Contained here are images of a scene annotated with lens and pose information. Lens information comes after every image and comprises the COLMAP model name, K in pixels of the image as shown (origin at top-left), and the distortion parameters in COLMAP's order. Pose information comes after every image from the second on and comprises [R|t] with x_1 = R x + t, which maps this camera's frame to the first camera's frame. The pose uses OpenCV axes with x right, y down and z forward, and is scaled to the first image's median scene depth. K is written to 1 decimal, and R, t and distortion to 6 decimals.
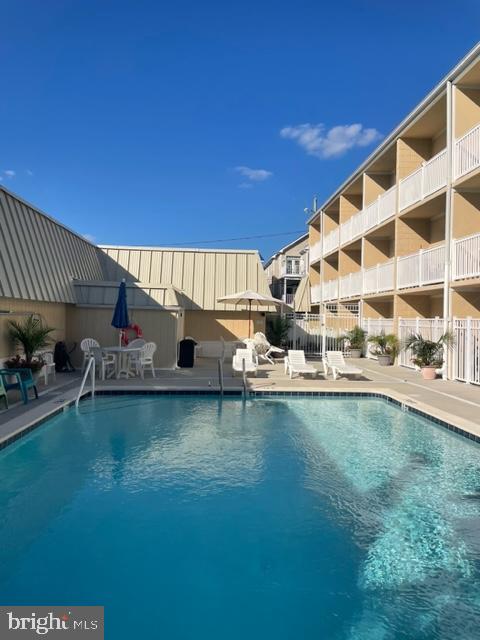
lens RADIAL K [[481.5, 0, 250.5], [0, 481.5, 309.3], [0, 0, 1]] dist [0.077395, -0.104883]
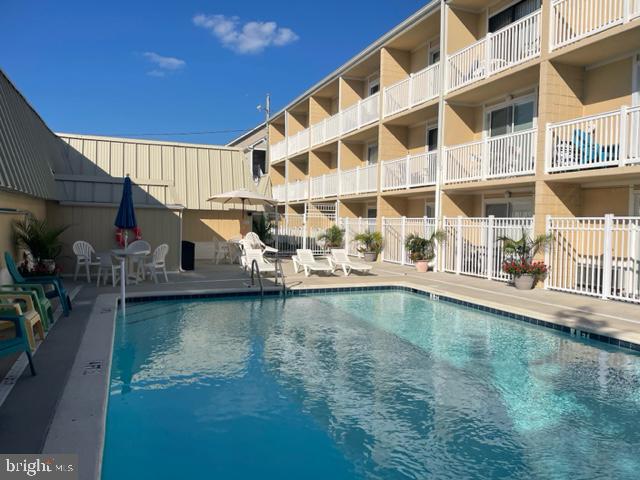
lens RADIAL K [[481.5, 0, 321.8], [0, 481.5, 237.9], [0, 0, 1]] dist [0.077395, -0.104883]
pose [[0.947085, -0.014145, 0.320672, -0.172691], [-0.005247, 0.998213, 0.059528, -0.000195], [-0.320941, -0.058061, 0.945318, 0.020907]]
